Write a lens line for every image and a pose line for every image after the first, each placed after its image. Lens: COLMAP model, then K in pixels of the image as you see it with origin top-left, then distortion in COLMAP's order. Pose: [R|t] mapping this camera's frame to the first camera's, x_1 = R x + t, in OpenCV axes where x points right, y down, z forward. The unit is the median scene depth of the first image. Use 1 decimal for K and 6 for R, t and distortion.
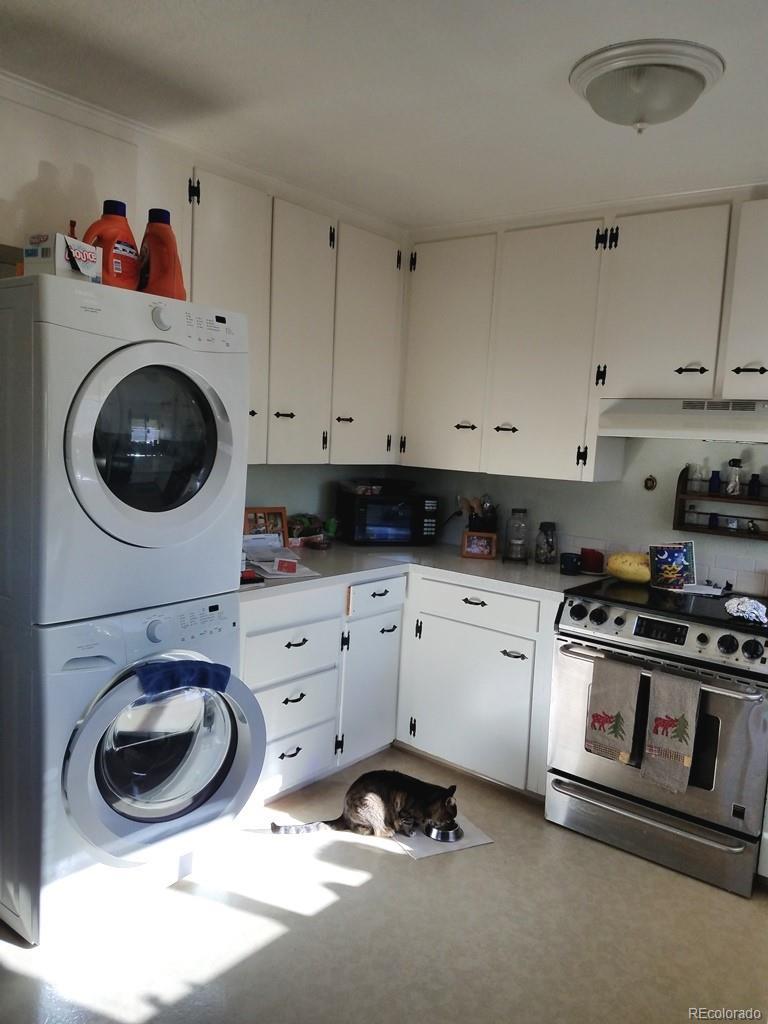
lens RADIAL K [[794.6, 0, 380.6], [0, 794.6, 507.7], [0, 0, 1]] dist [0.230674, -0.449527]
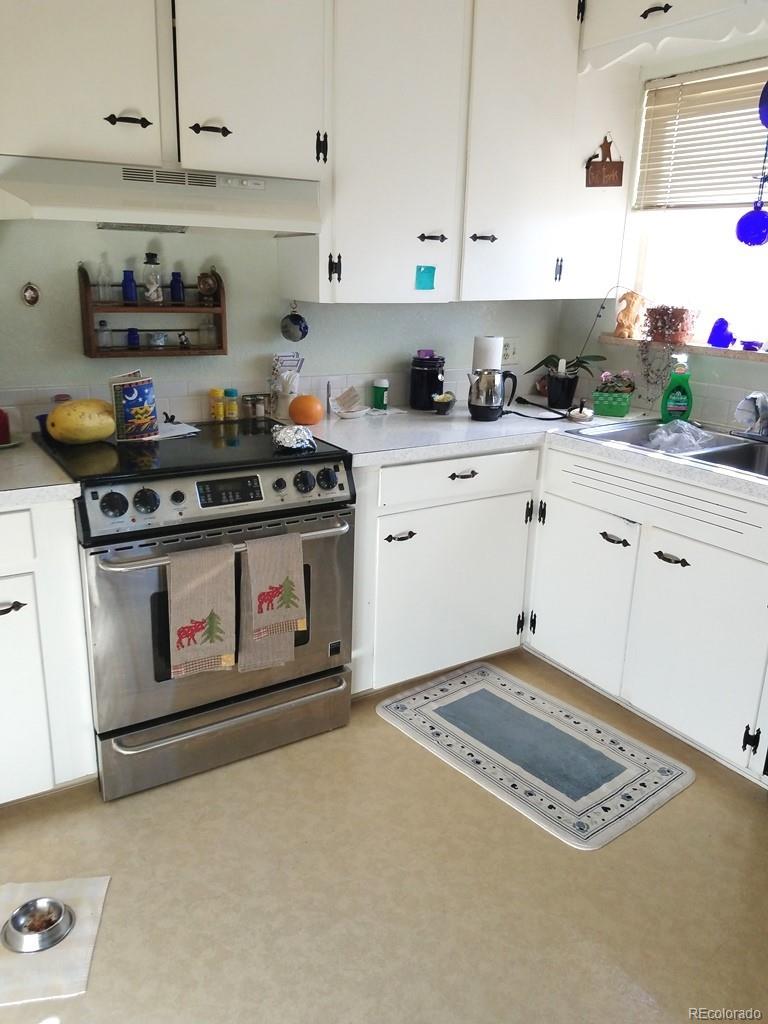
lens RADIAL K [[794.6, 0, 380.6], [0, 794.6, 507.7], [0, 0, 1]] dist [0.230674, -0.449527]
pose [[0.296331, -0.313662, 0.902111, -0.275860], [0.080977, 0.949384, 0.303500, -0.048578], [-0.951646, -0.016887, 0.306732, 0.564181]]
